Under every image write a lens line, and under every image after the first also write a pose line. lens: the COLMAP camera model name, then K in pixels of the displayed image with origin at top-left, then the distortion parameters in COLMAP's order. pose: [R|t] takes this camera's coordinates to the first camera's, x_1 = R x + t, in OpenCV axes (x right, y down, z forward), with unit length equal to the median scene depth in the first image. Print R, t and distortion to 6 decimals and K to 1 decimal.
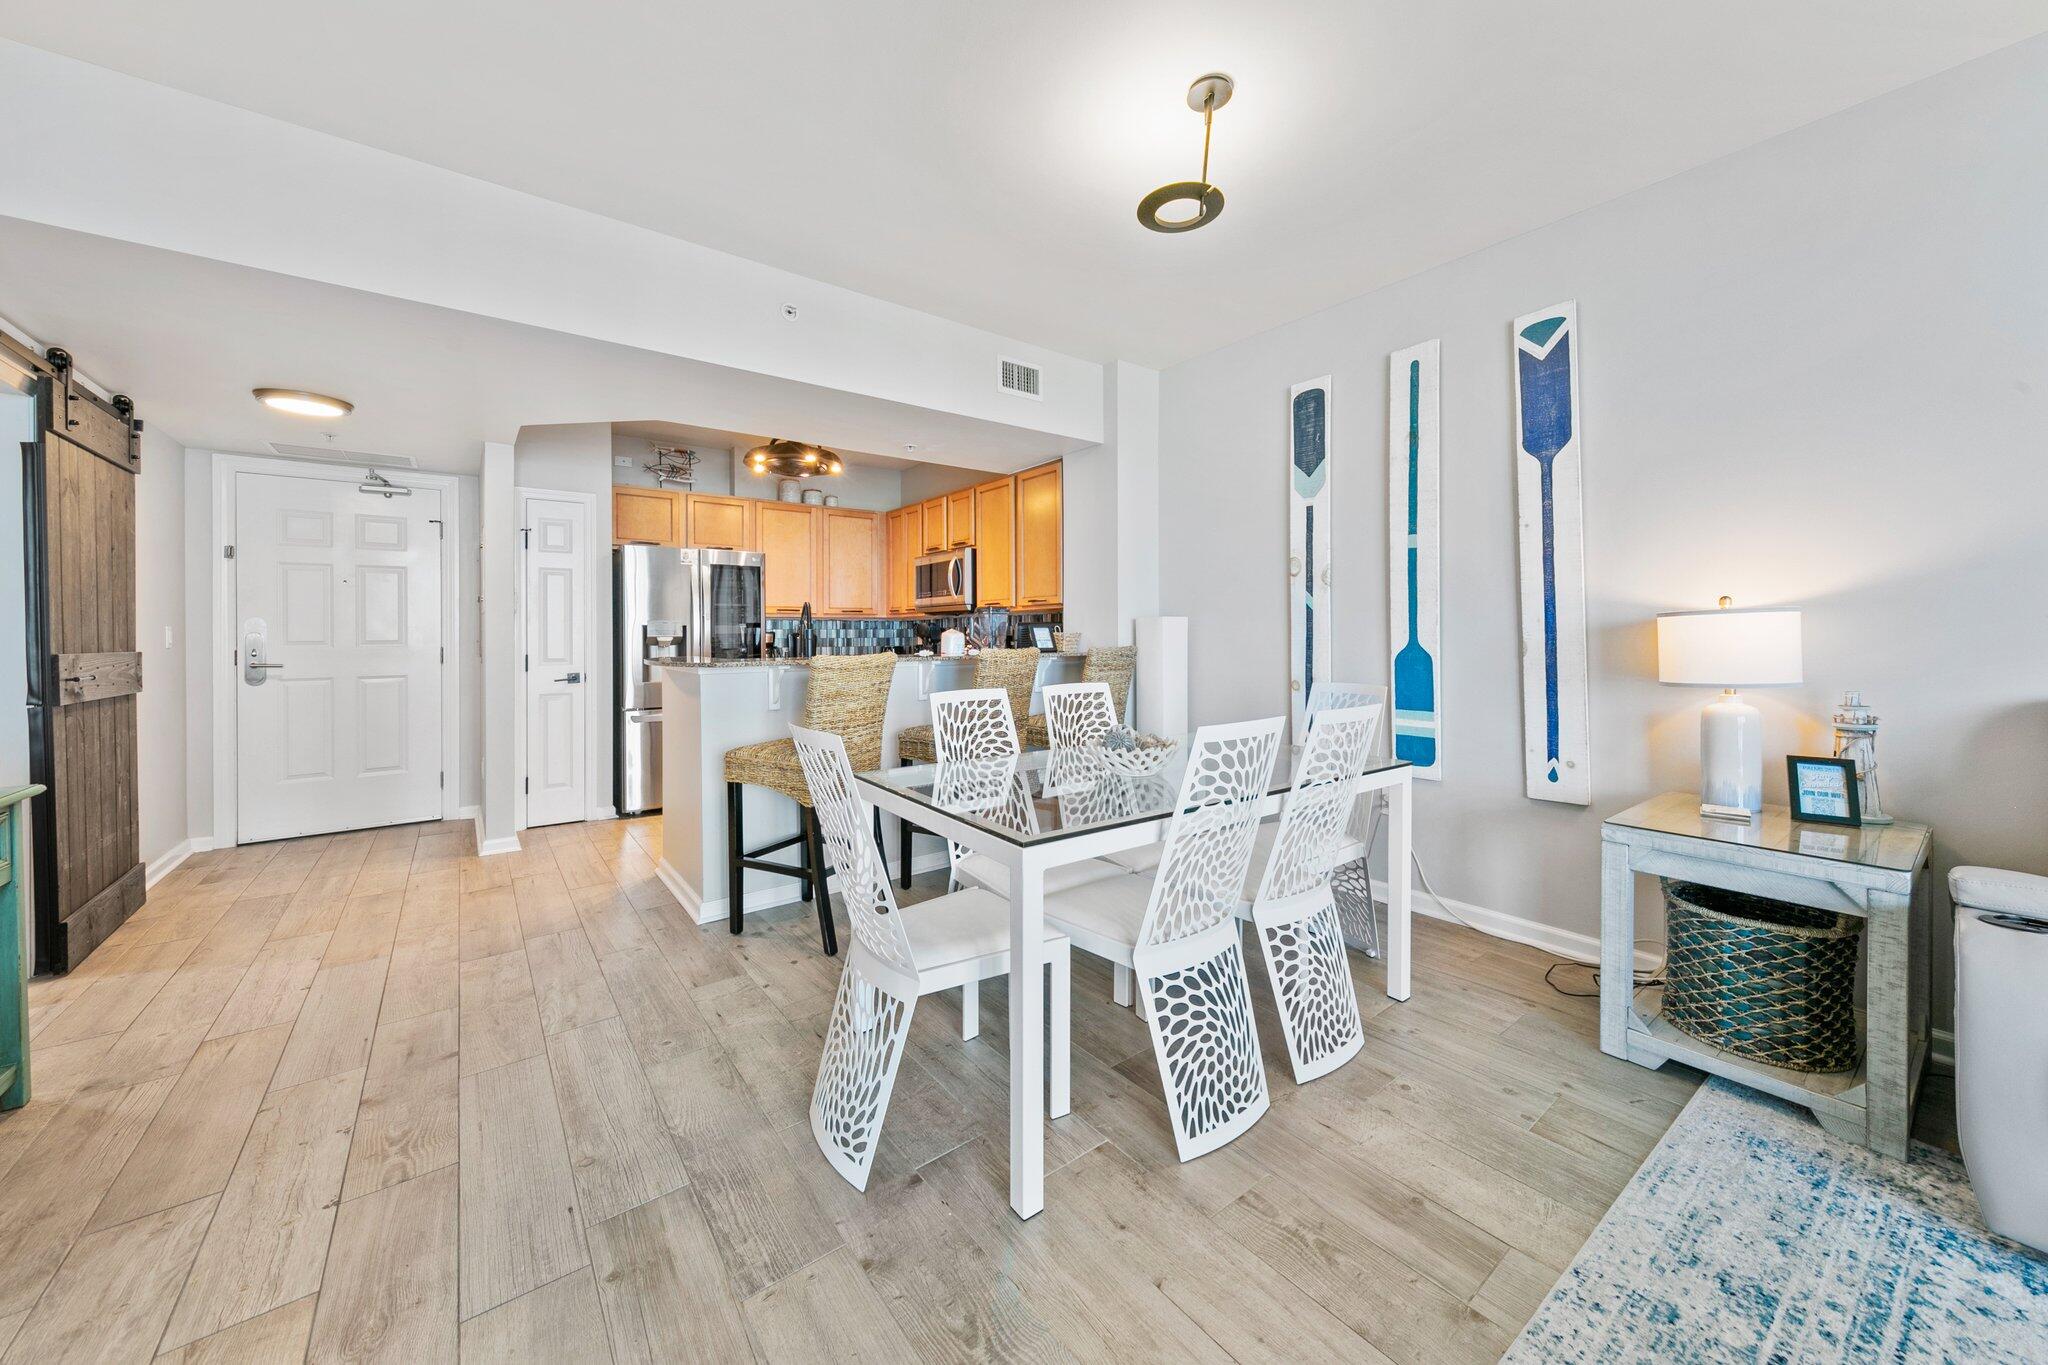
lens RADIAL K [[735.7, 0, 1023.3], [0, 735.7, 642.0], [0, 0, 1]] dist [0.002359, -0.000555]
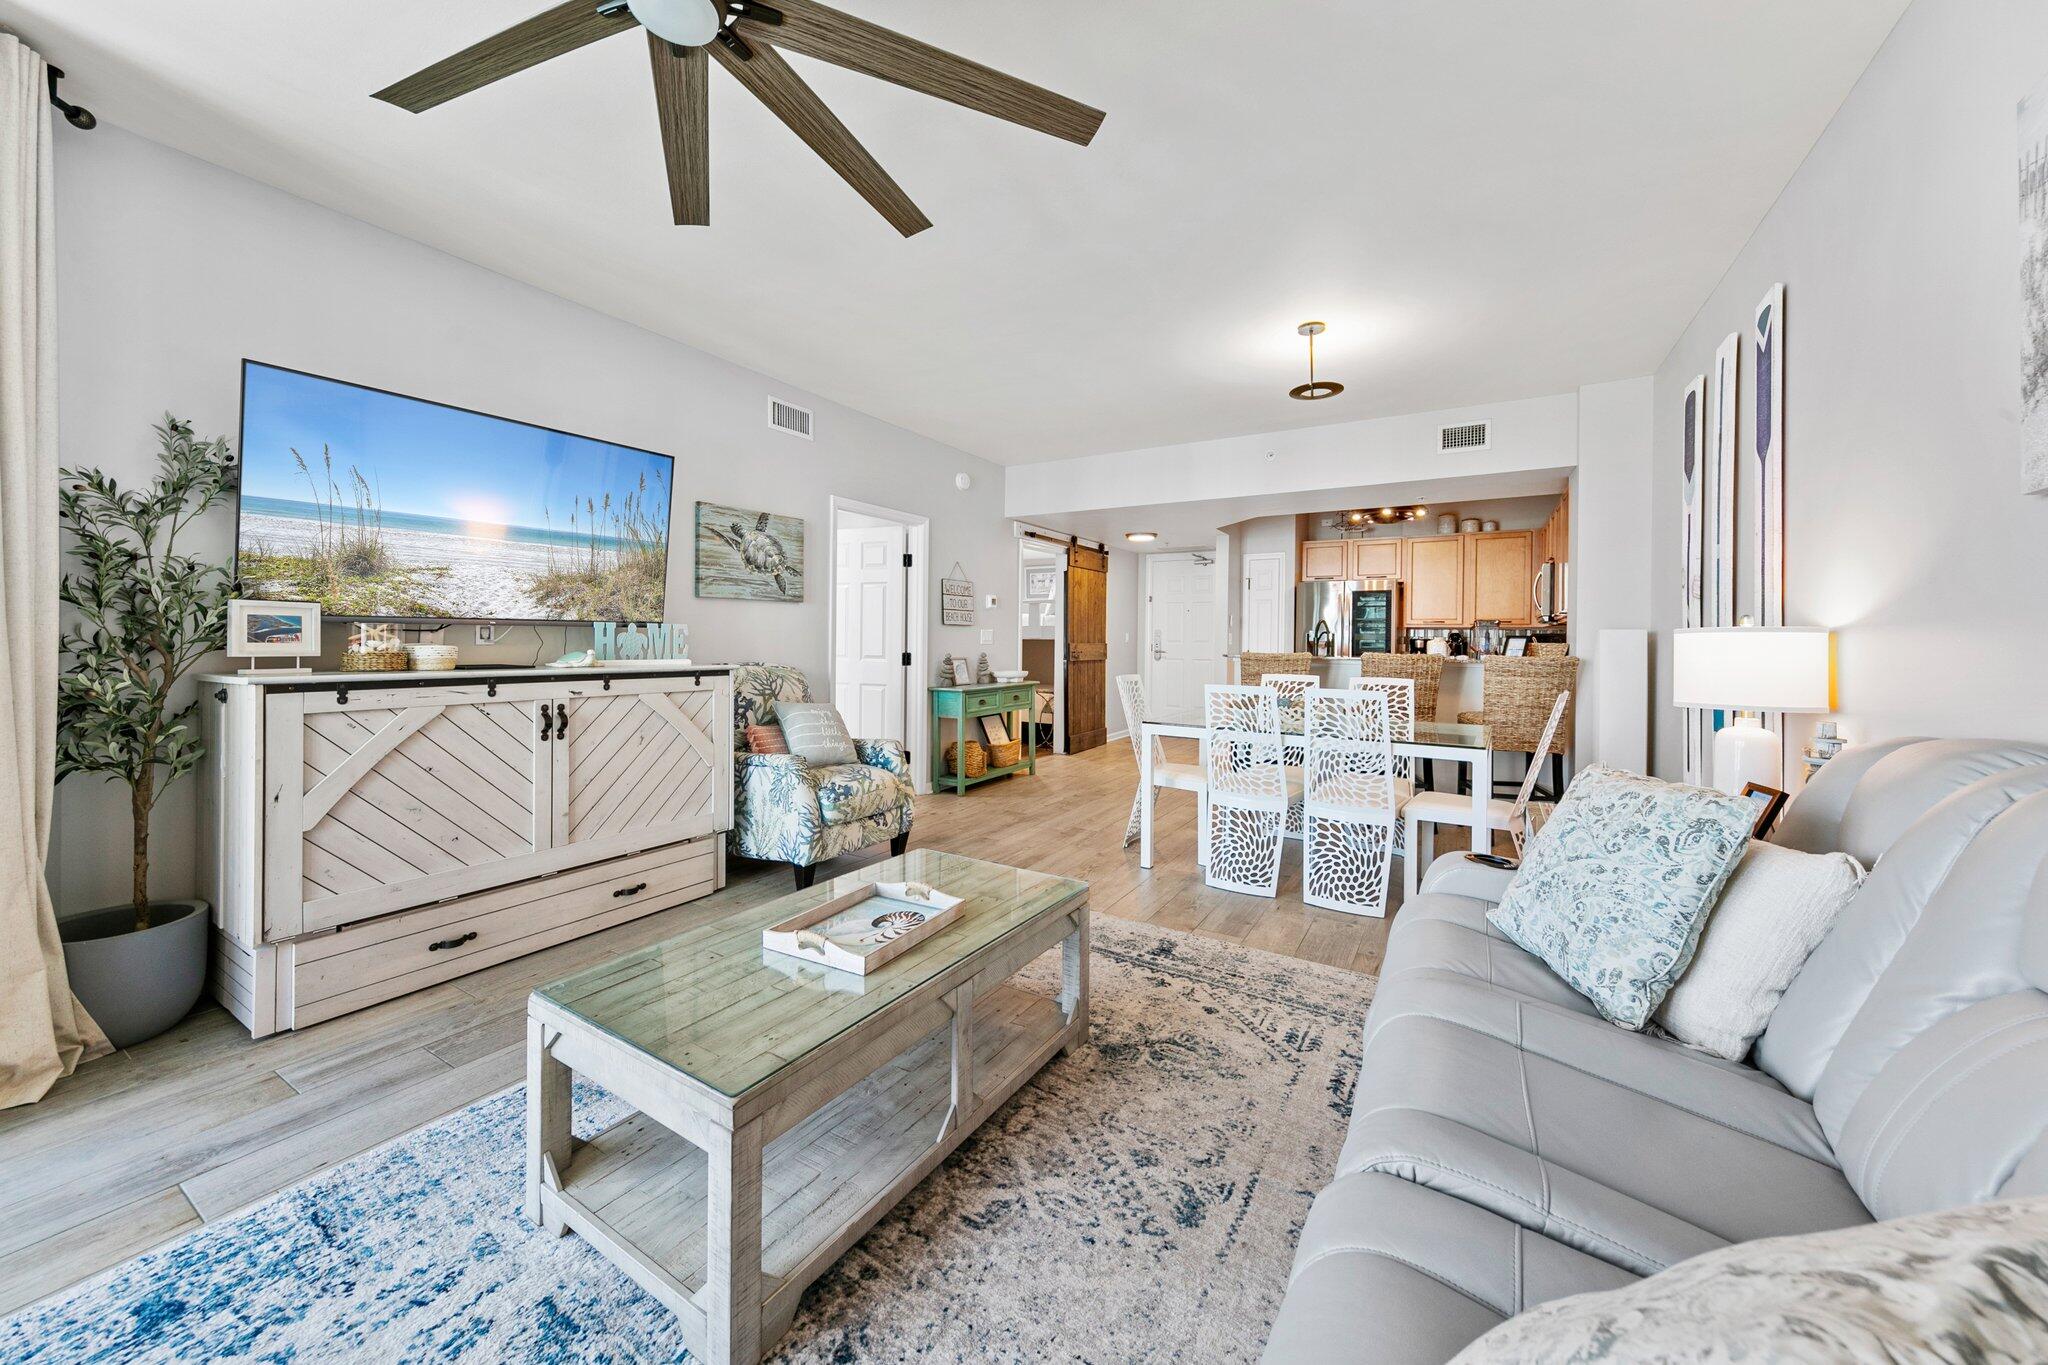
lens RADIAL K [[735.7, 0, 1028.2], [0, 735.7, 636.3], [0, 0, 1]] dist [0.002359, -0.000555]
pose [[0.358945, 0.011058, -0.933293, 0.993566], [-0.022532, 0.999741, 0.003179, -0.011078], [0.933087, 0.019888, 0.359101, -0.139970]]
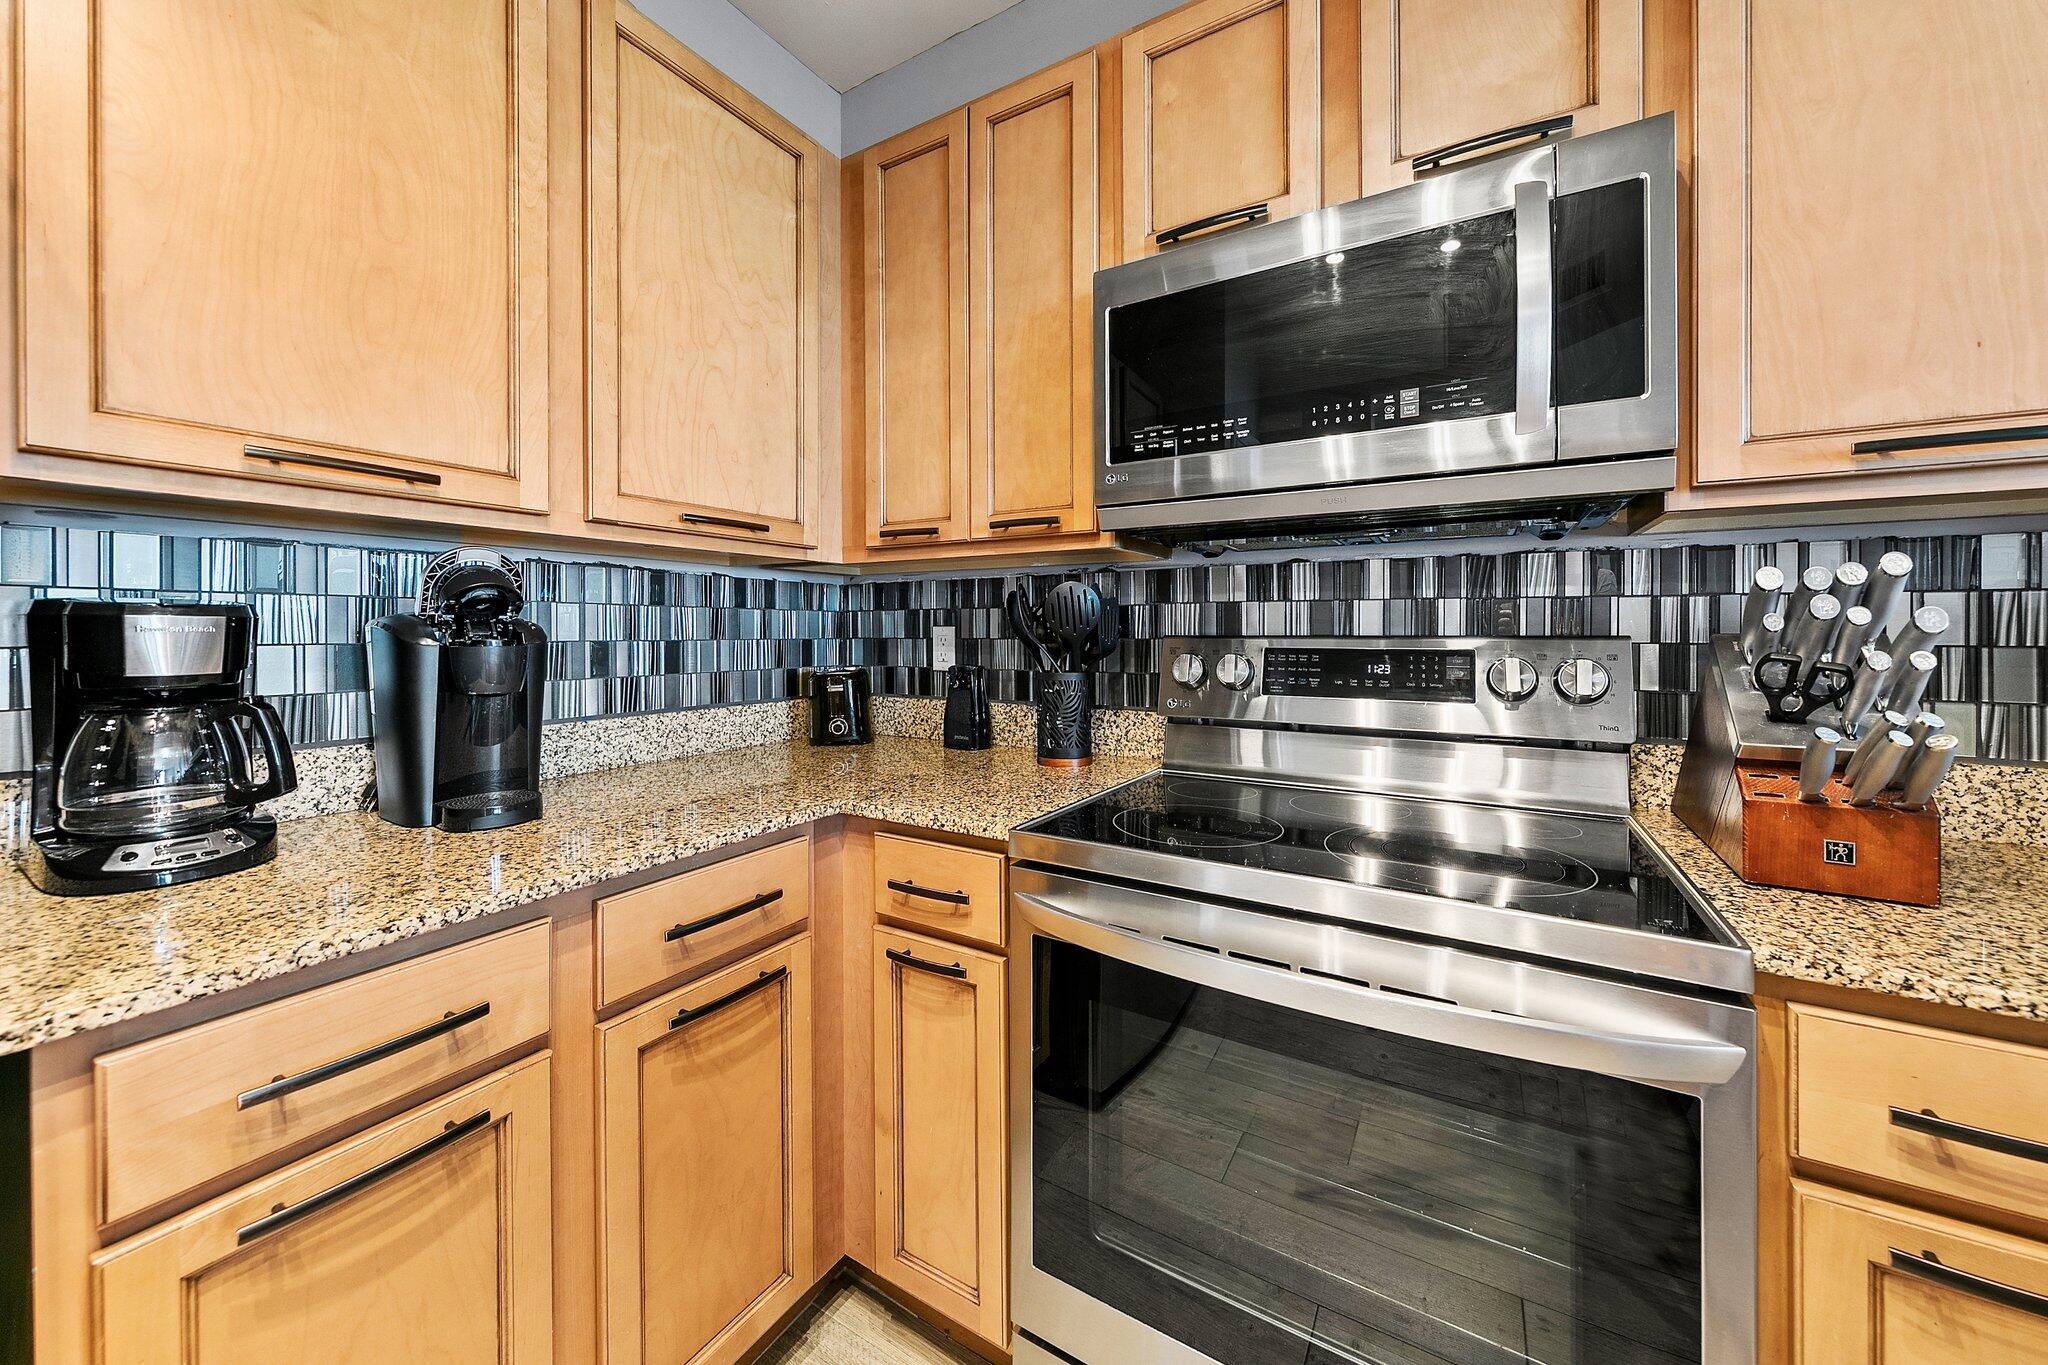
lens RADIAL K [[735.7, 0, 1034.9], [0, 735.7, 625.8], [0, 0, 1]] dist [0.002359, -0.000555]
pose [[0.926136, 0.010522, 0.377044, -0.419281], [-0.004663, 0.999854, -0.016451, -0.013076], [-0.377162, 0.013478, 0.926049, 1.377050]]
